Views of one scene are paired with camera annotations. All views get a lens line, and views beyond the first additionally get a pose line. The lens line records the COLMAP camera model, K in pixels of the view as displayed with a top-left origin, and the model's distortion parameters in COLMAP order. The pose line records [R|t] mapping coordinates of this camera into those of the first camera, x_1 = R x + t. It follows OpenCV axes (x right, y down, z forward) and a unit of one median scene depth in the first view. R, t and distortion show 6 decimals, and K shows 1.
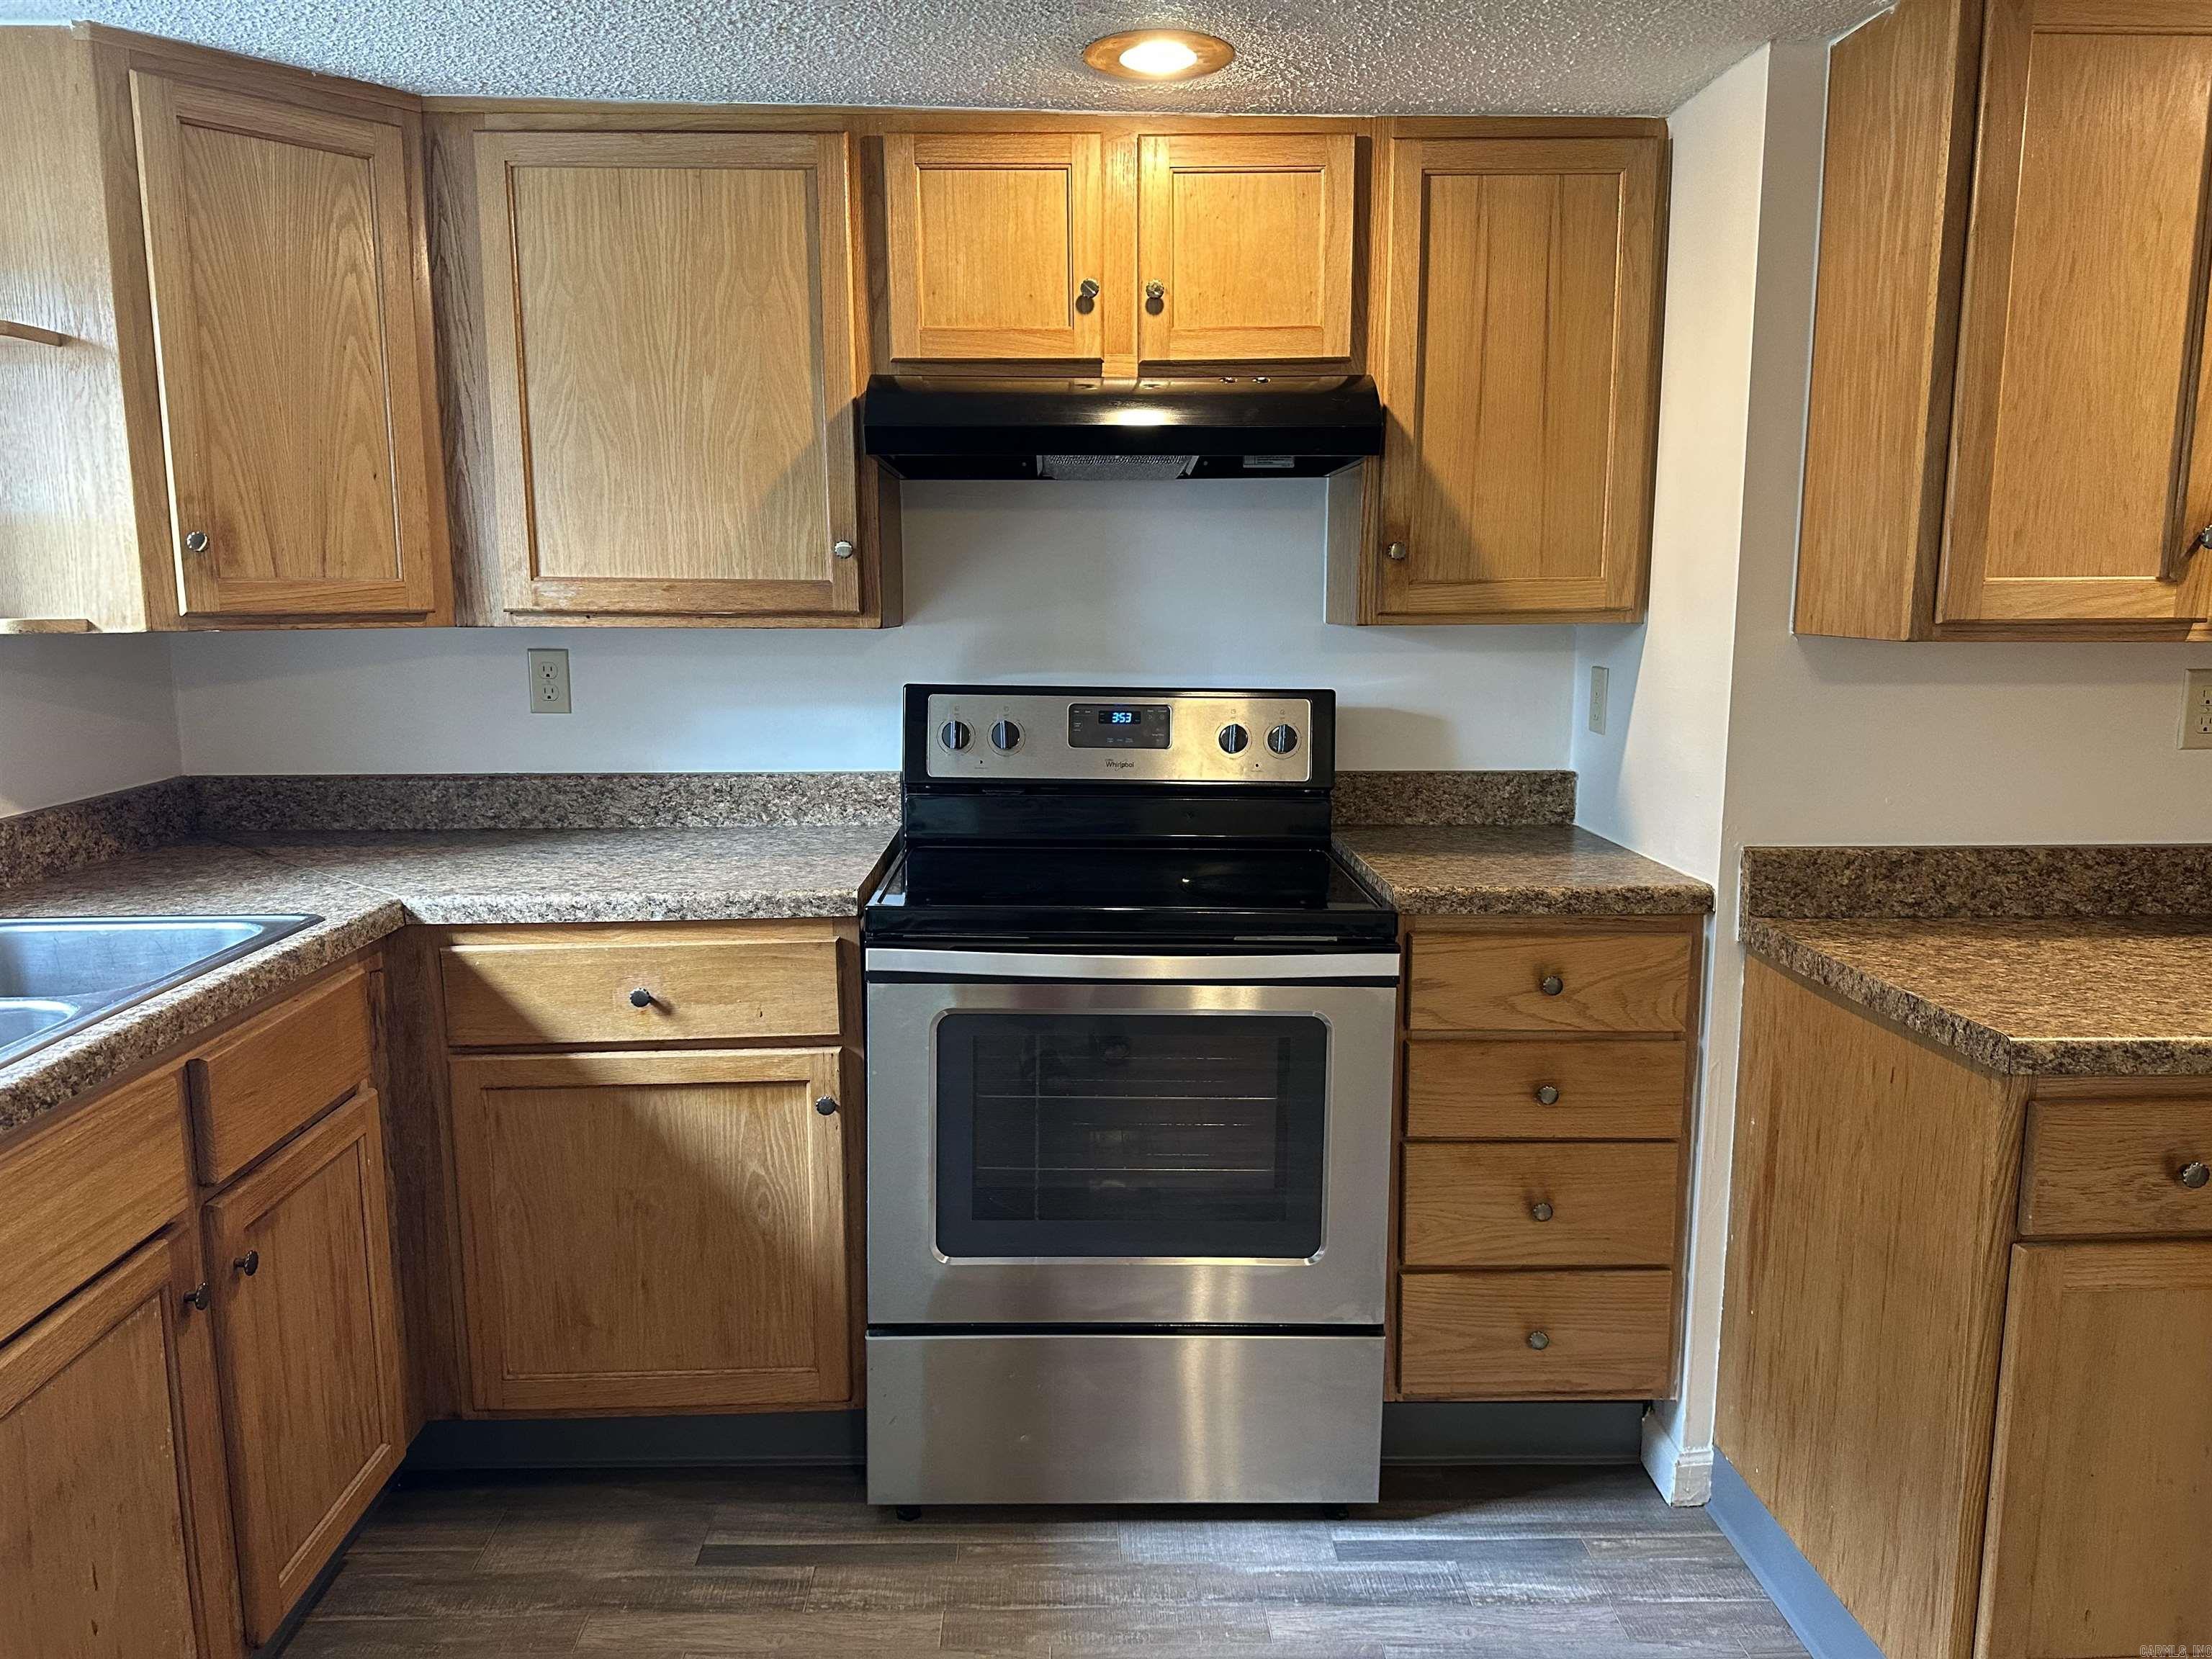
lens RADIAL K [[1557.6, 0, 1105.6], [0, 1557.6, 836.3], [0, 0, 1]] dist [0.057580, -0.082776]
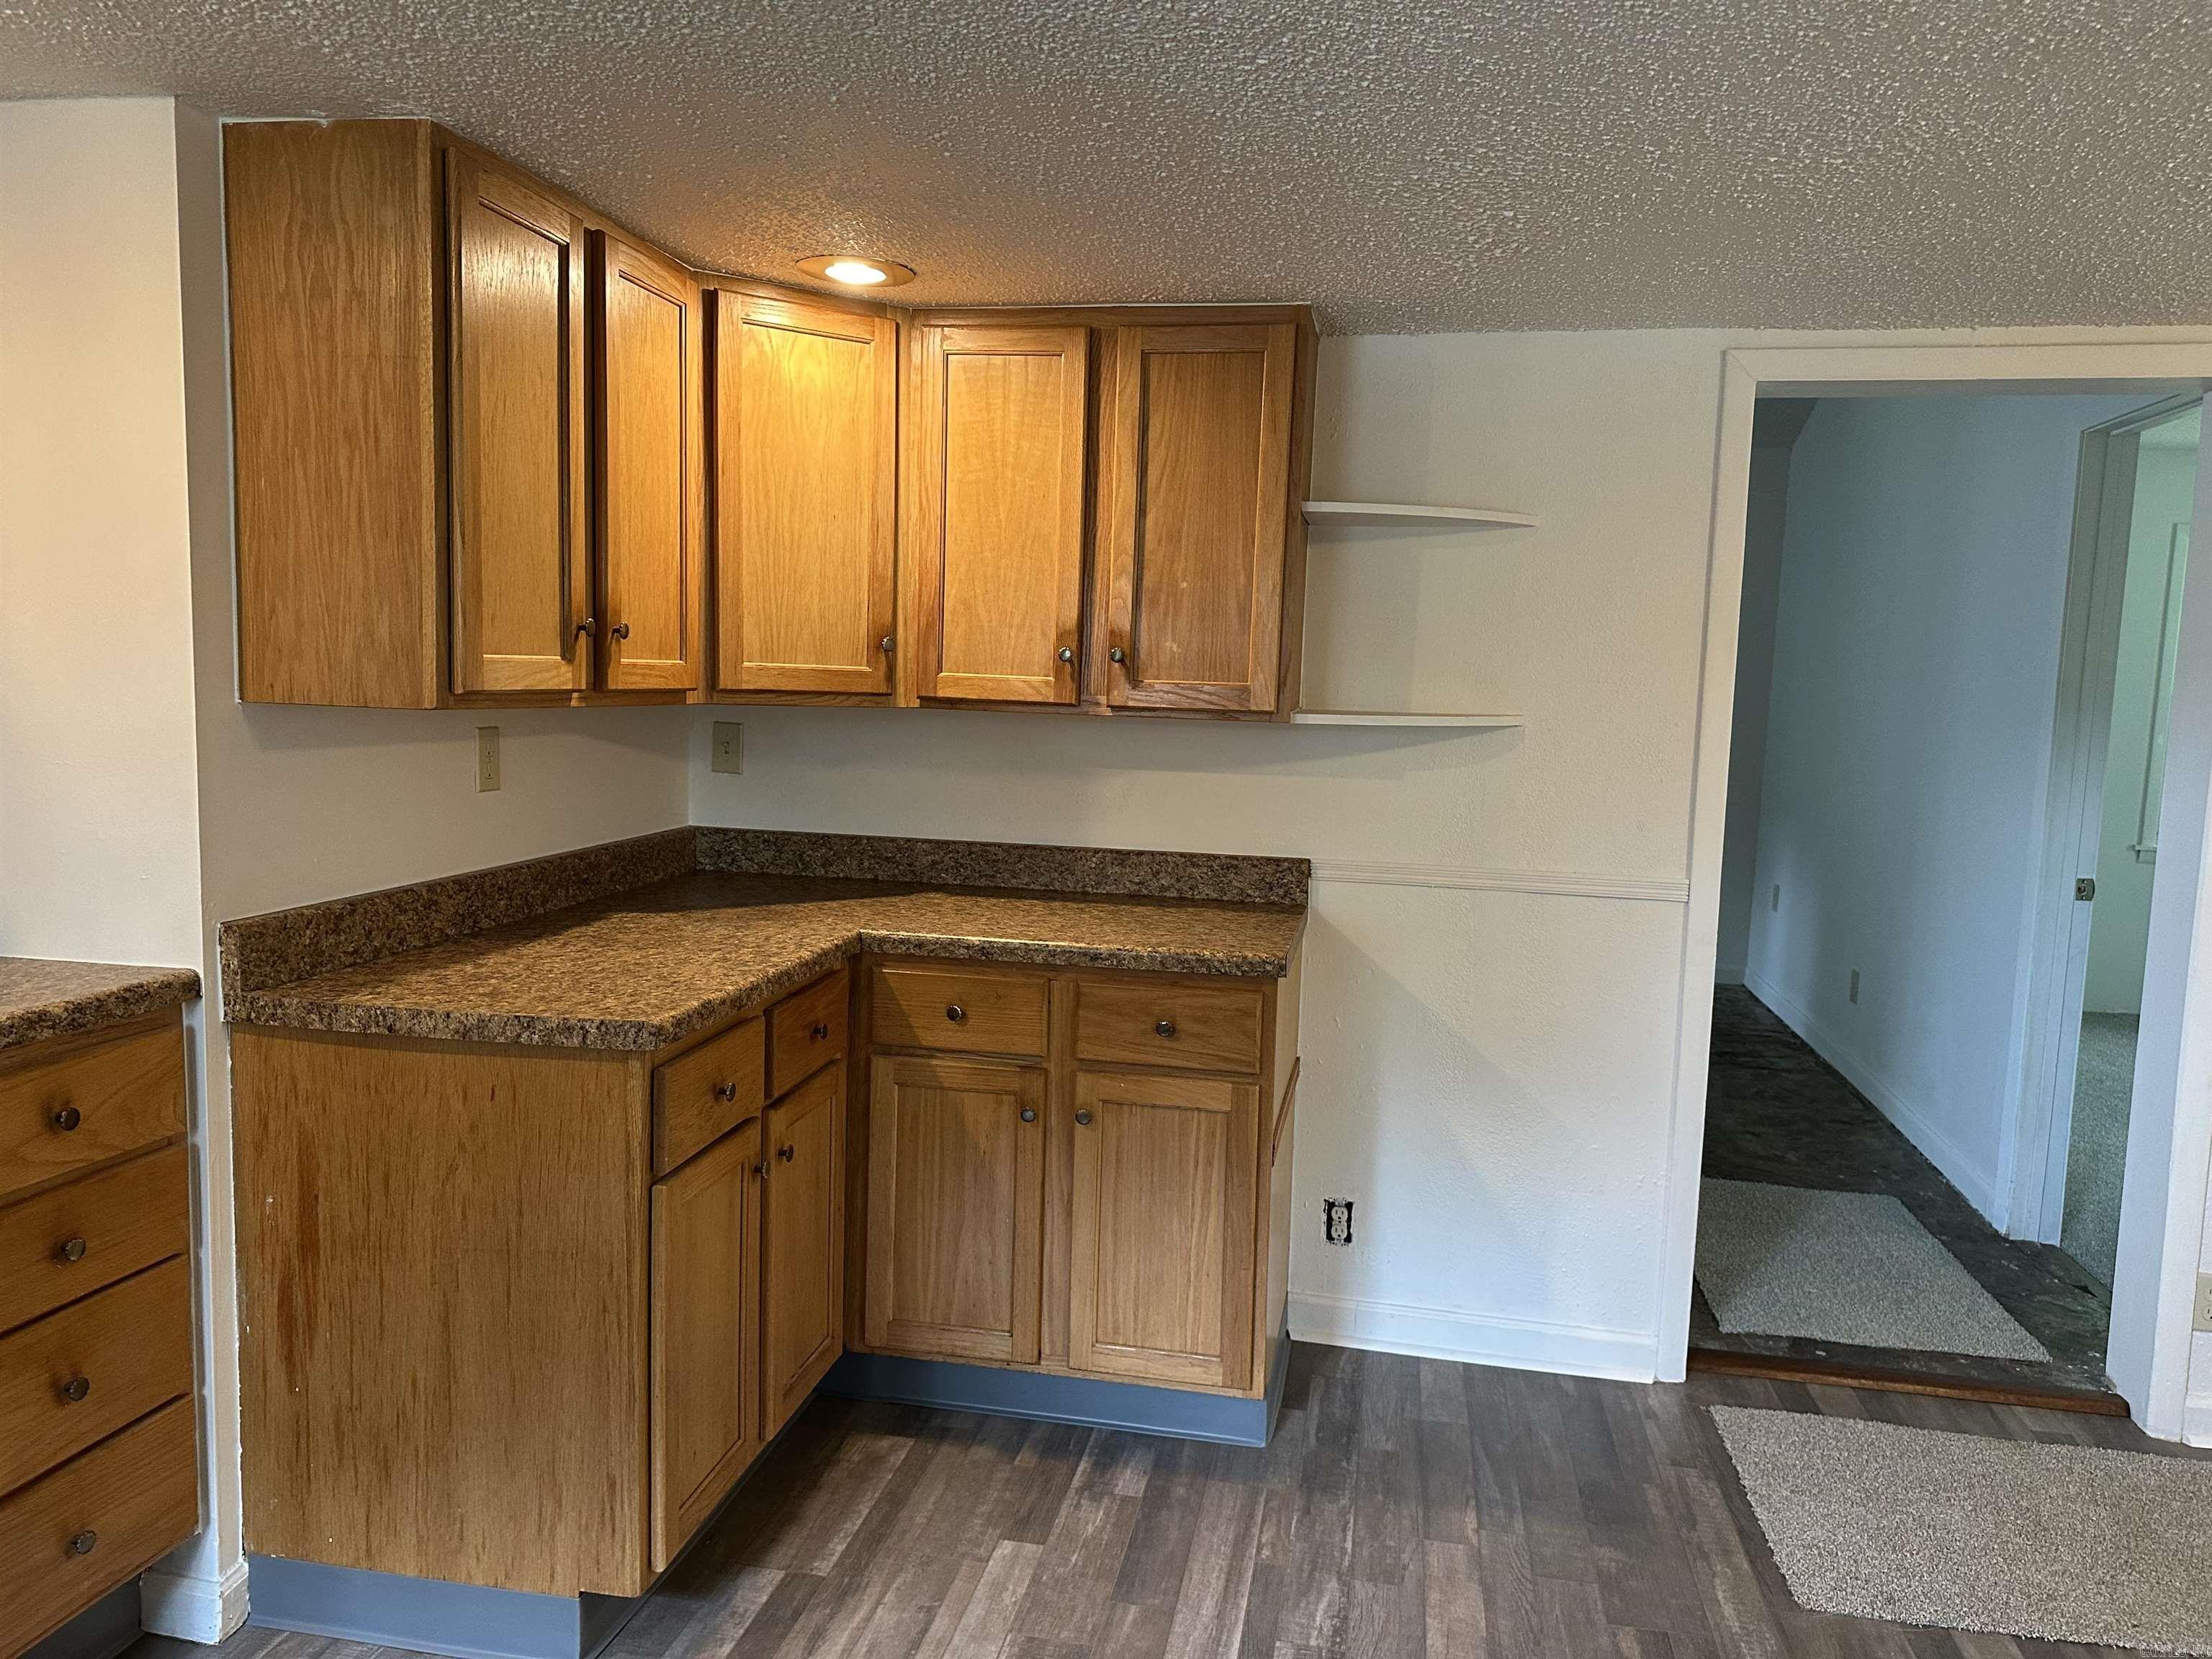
lens RADIAL K [[1576.0, 0, 1106.0], [0, 1576.0, 829.5], [0, 0, 1]] dist [0.104908, -0.142442]
pose [[0.216675, -0.090419, 0.972047, -0.412176], [0.122652, 0.990333, 0.064781, -0.045762], [-0.968508, 0.105187, 0.225671, 0.241174]]
